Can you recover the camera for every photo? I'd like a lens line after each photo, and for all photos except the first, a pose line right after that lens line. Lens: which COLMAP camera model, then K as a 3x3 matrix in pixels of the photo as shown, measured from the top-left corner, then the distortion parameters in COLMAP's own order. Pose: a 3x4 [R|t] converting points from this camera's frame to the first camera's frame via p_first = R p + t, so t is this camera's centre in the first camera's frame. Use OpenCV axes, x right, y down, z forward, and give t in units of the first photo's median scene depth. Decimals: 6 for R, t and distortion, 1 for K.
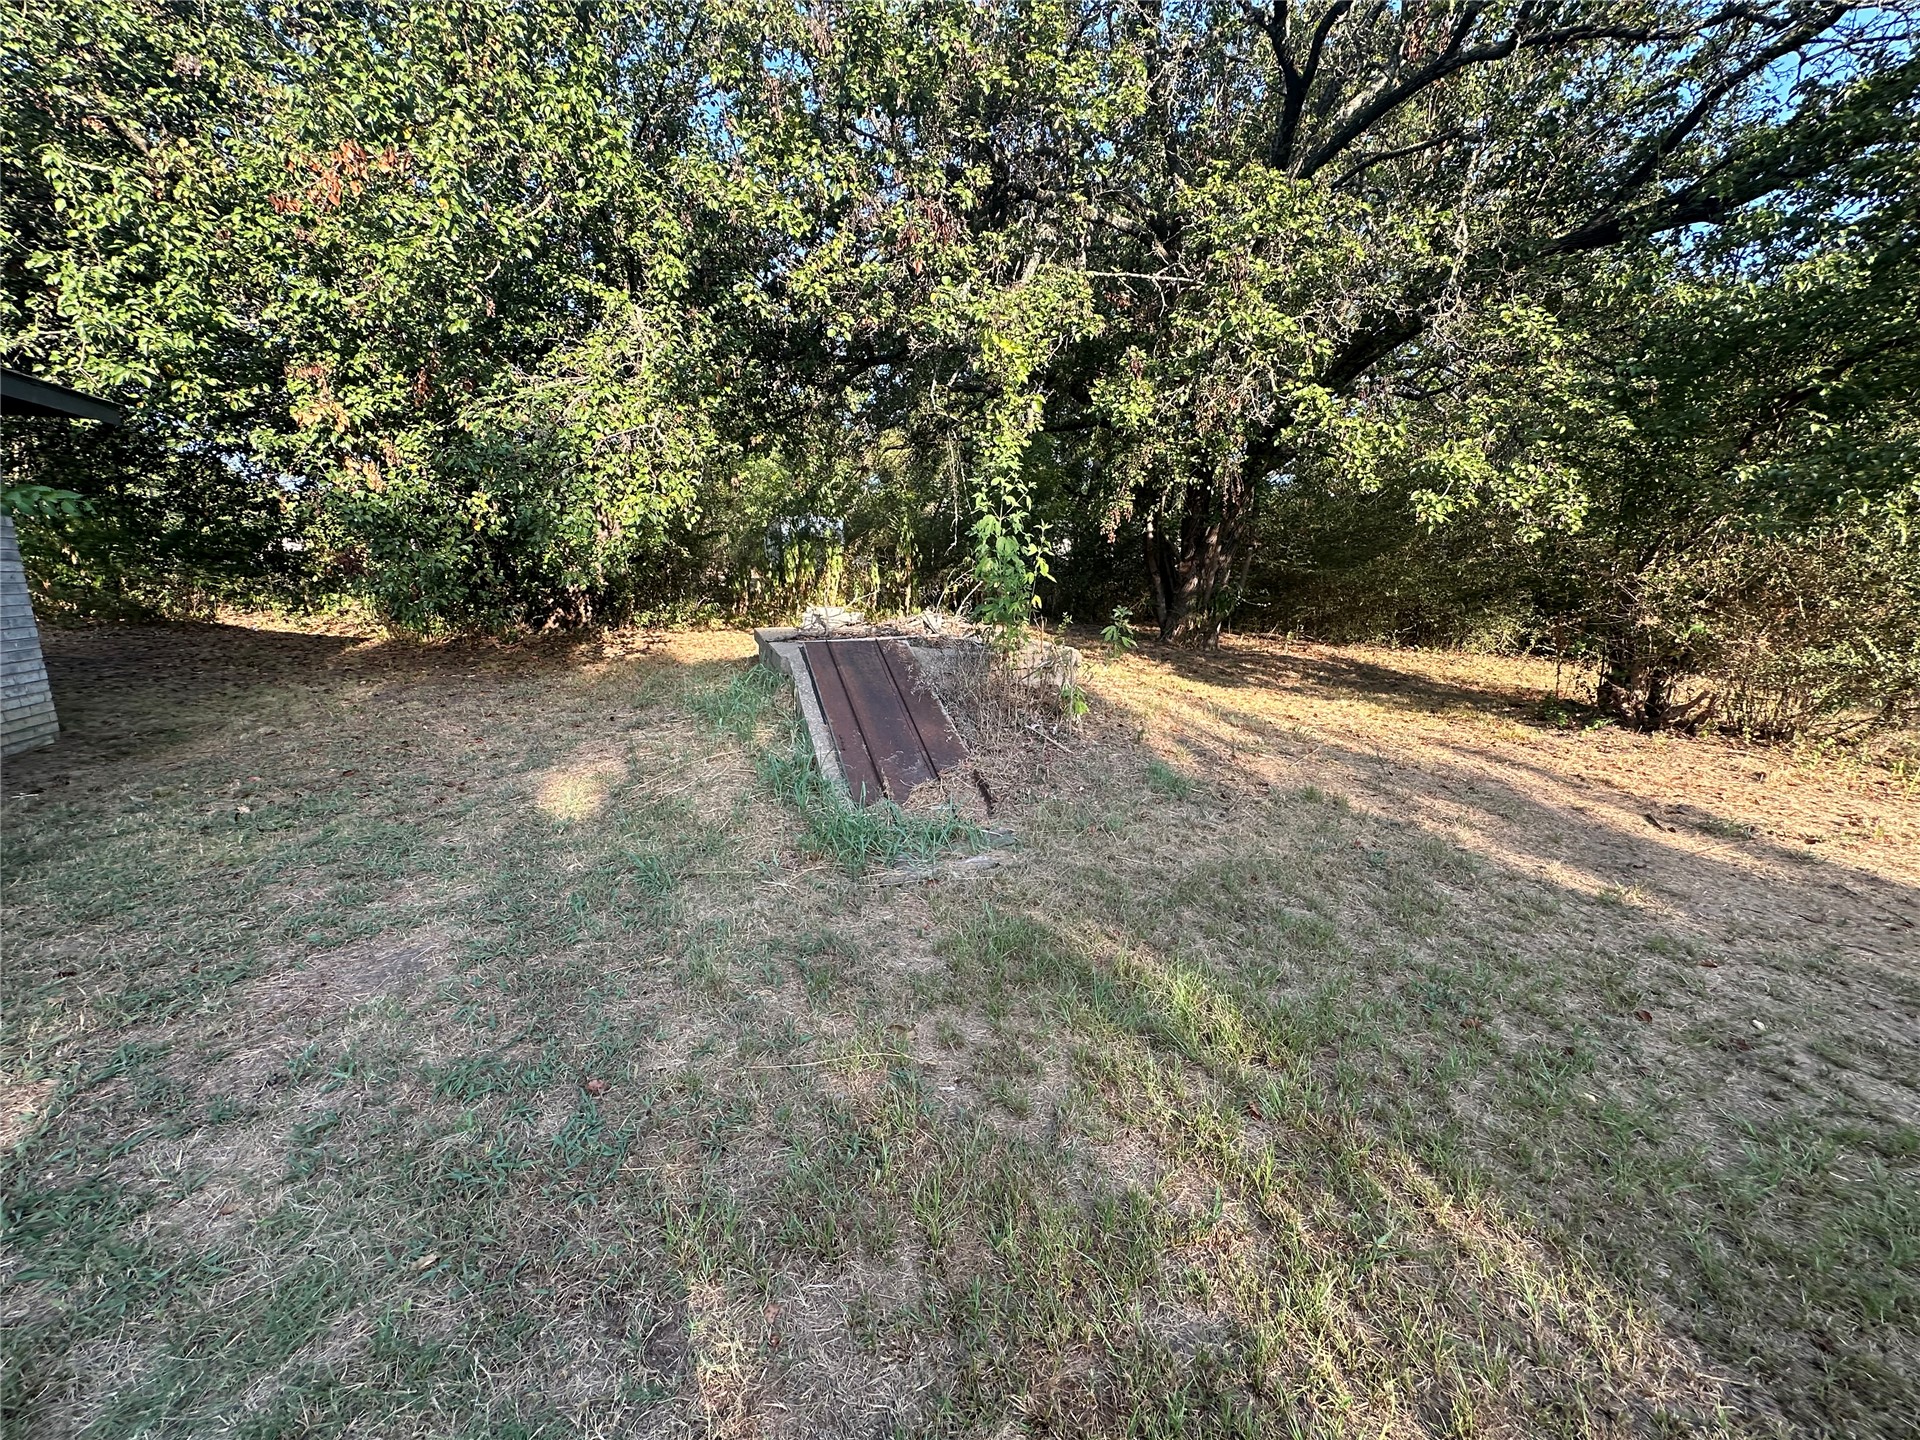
lens RADIAL K [[774.2, 0, 975.3], [0, 774.2, 715.8], [0, 0, 1]] dist [-0.003442, 0.000566]
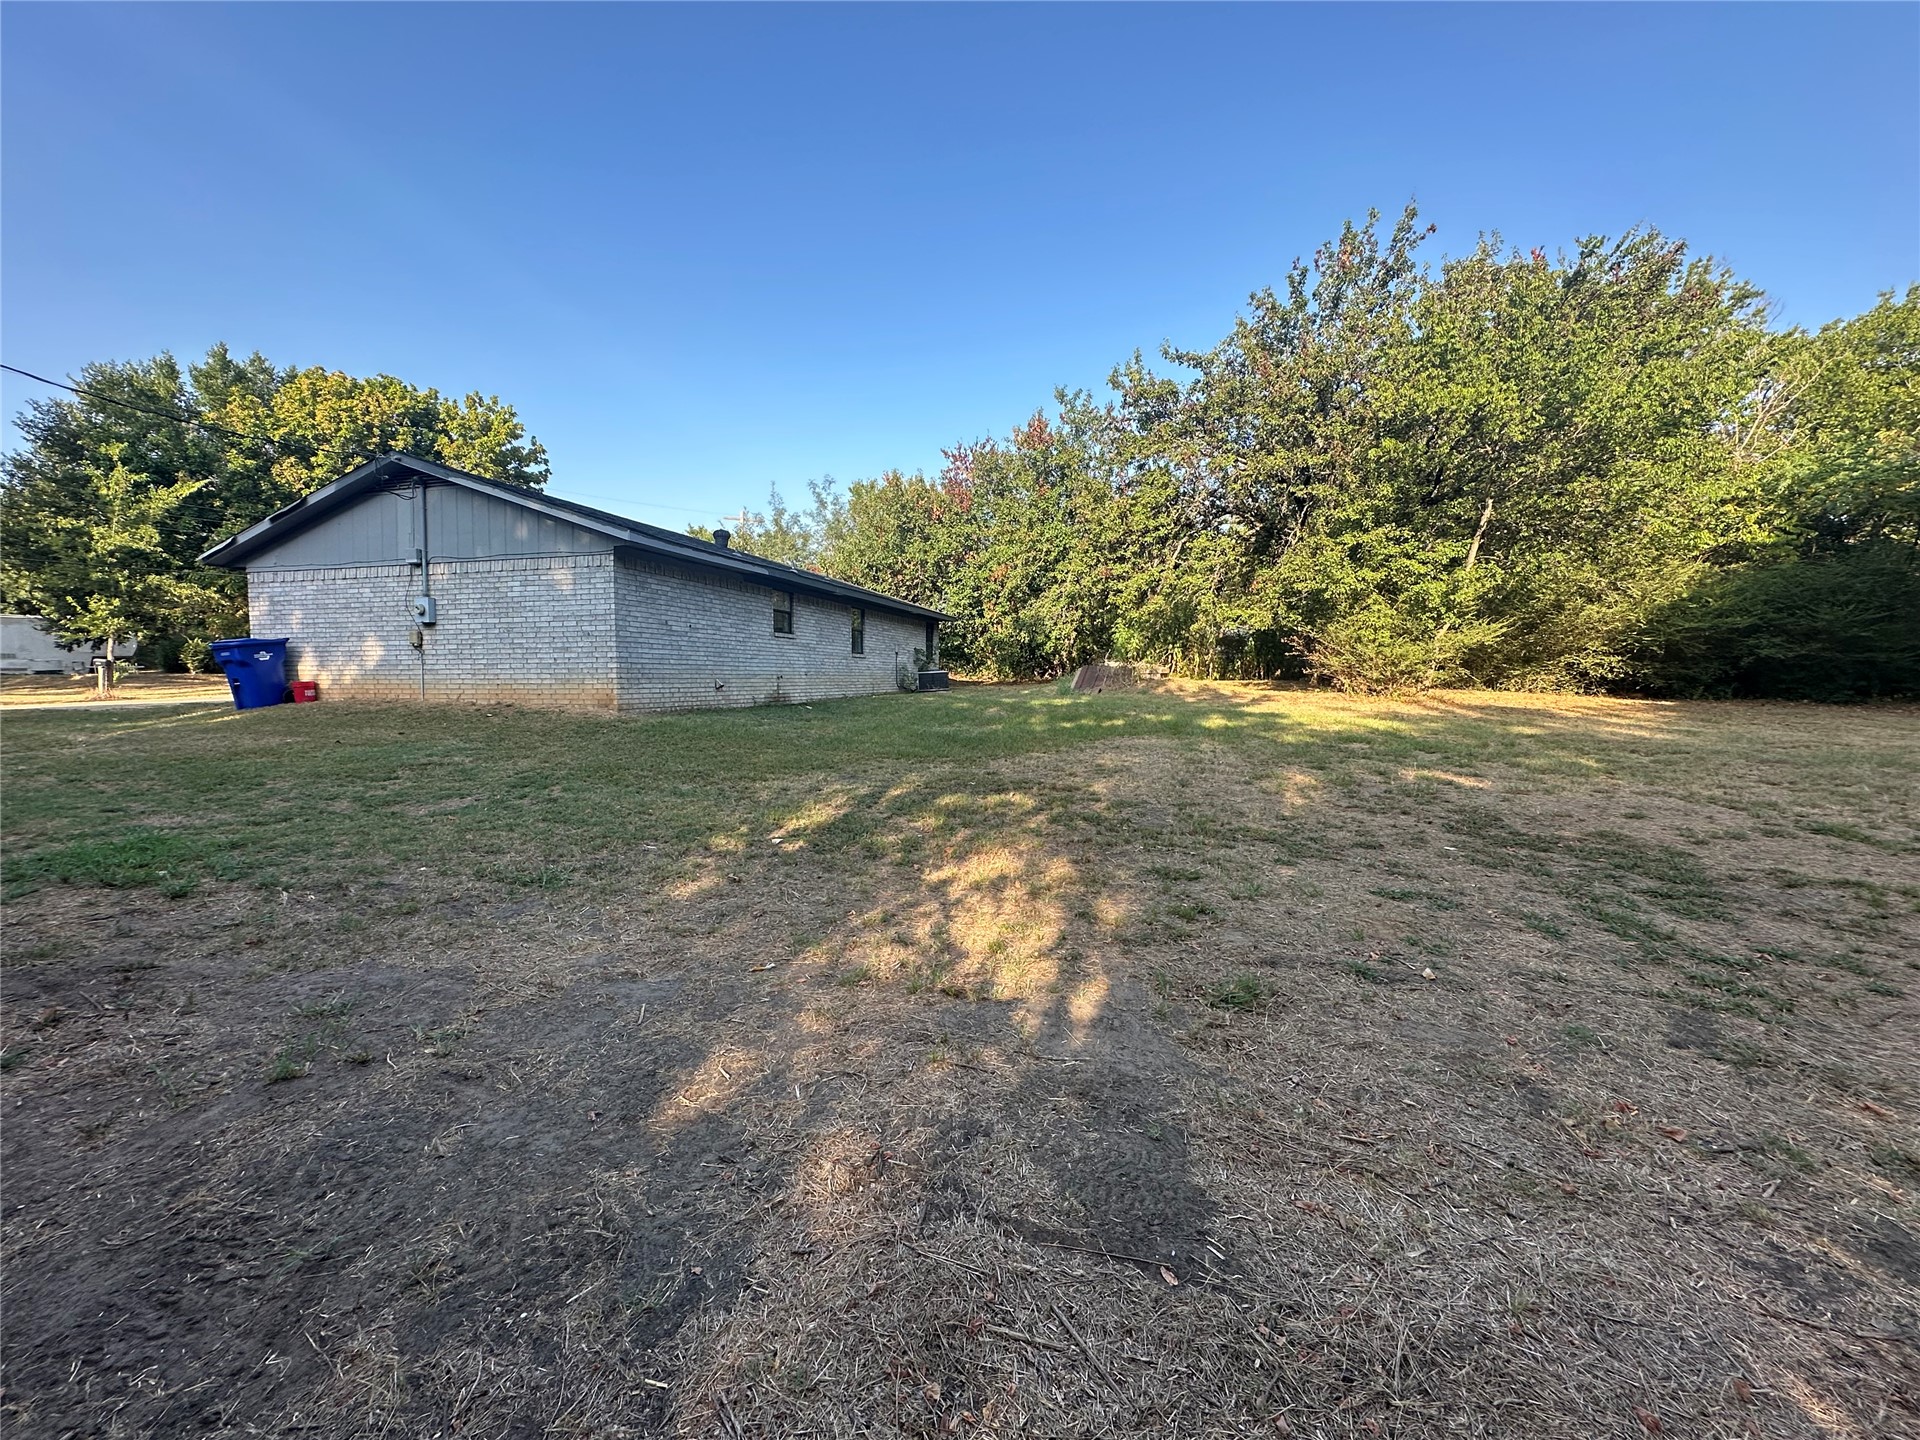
lens RADIAL K [[774.2, 0, 969.2], [0, 774.2, 723.7], [0, 0, 1]] dist [-0.003442, 0.000566]
pose [[0.784617, 0.026666, -0.619407, 1.463120], [-0.098855, 0.991674, -0.082529, 0.477019], [0.612049, 0.125986, 0.780720, -1.991145]]
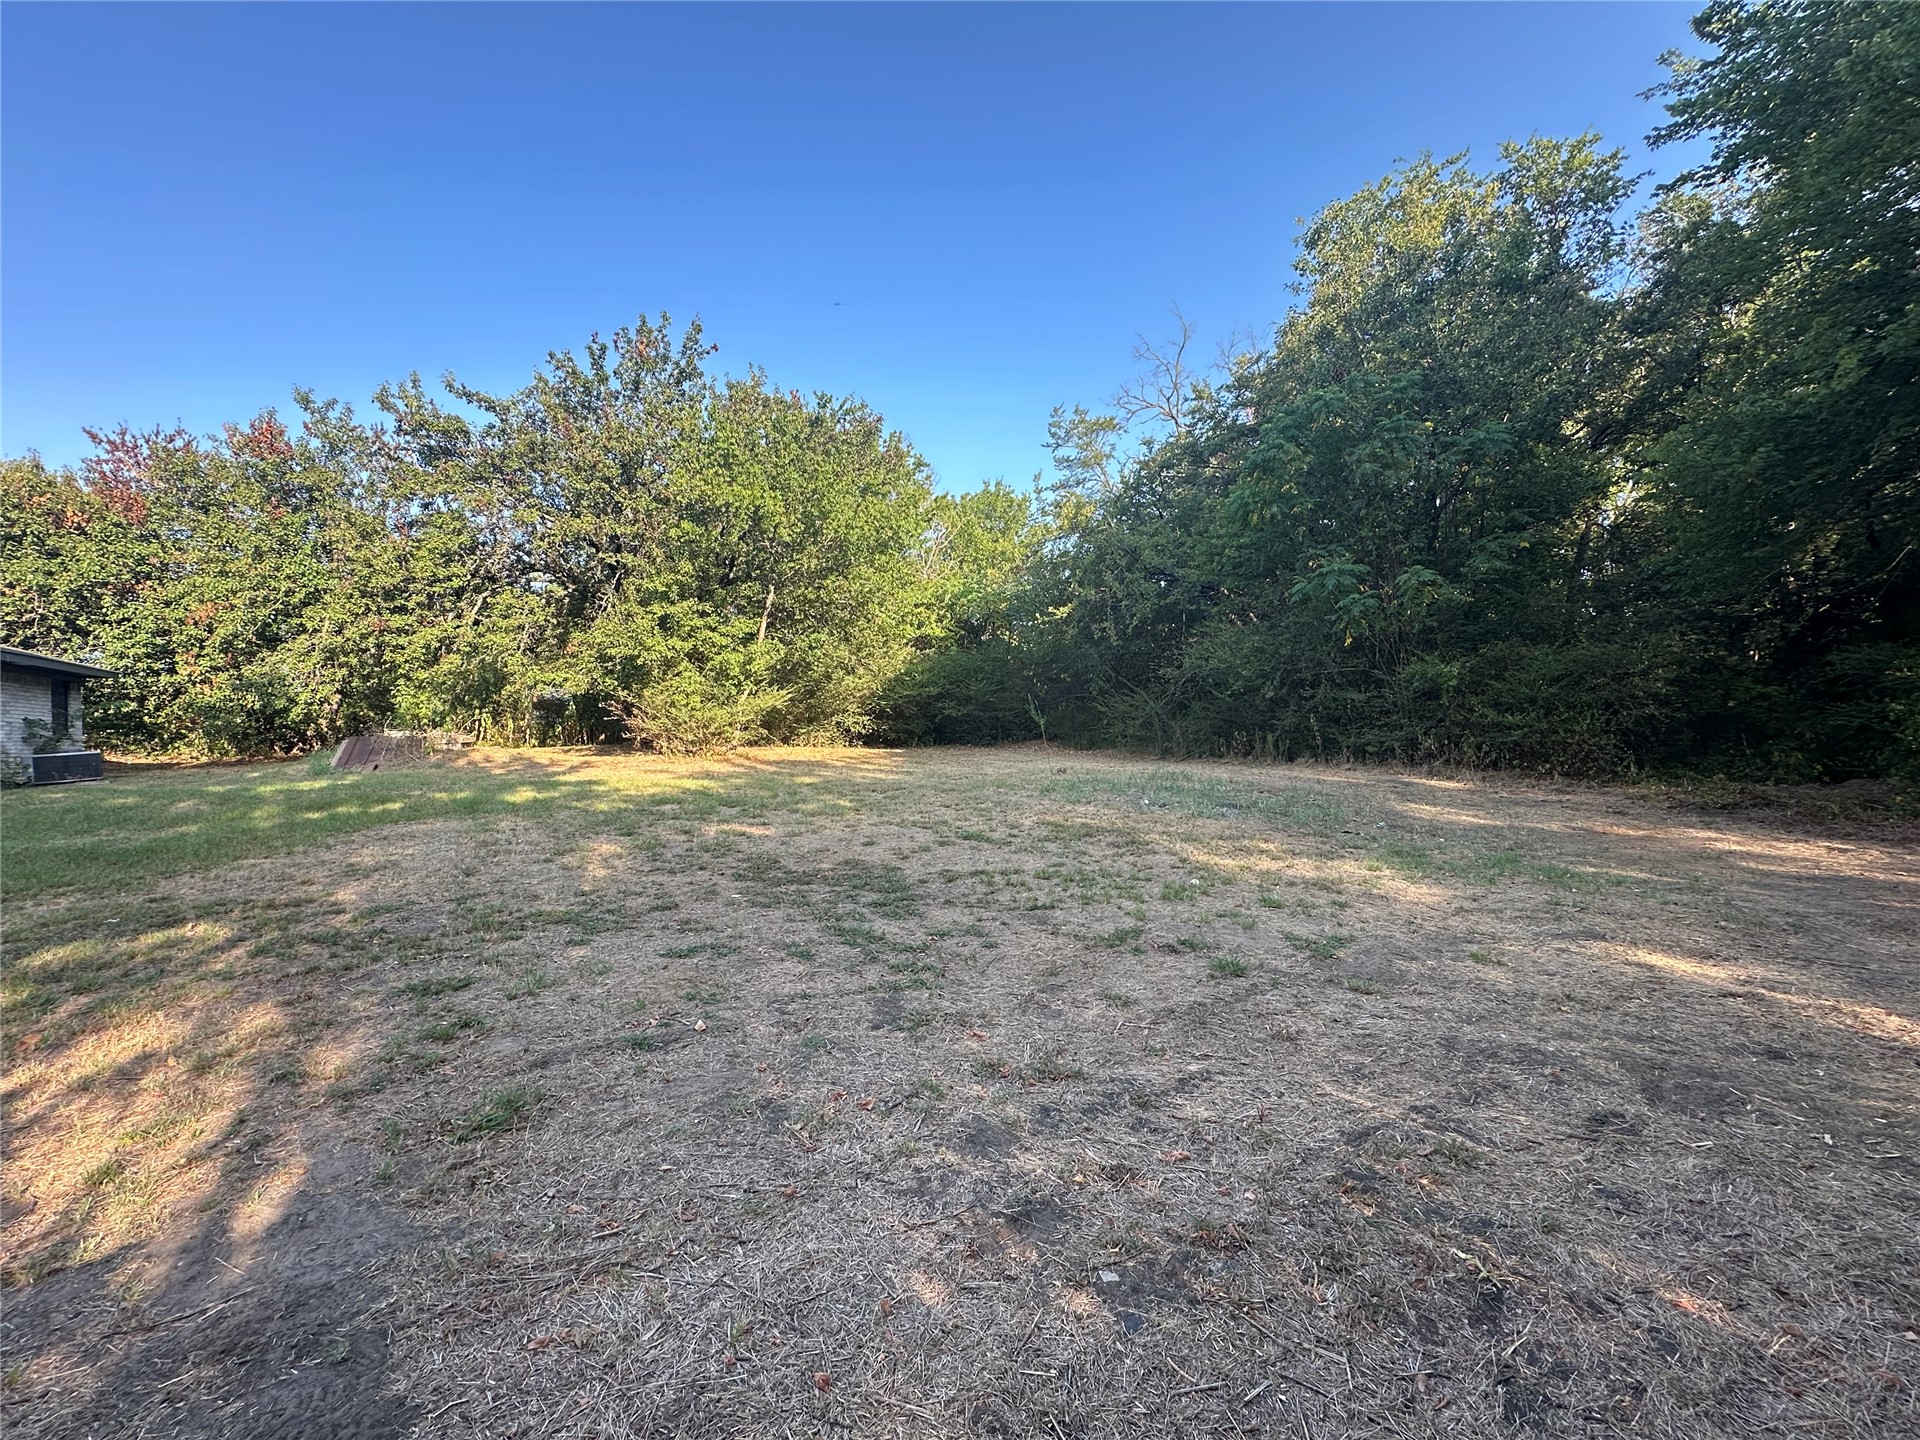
lens RADIAL K [[774.2, 0, 953.8], [0, 774.2, 724.0], [0, 0, 1]] dist [-0.003442, 0.000566]
pose [[0.990779, -0.045206, 0.127726, 1.499963], [0.067364, 0.982281, -0.174887, 0.469196], [-0.117557, 0.181879, 0.976269, -1.976968]]
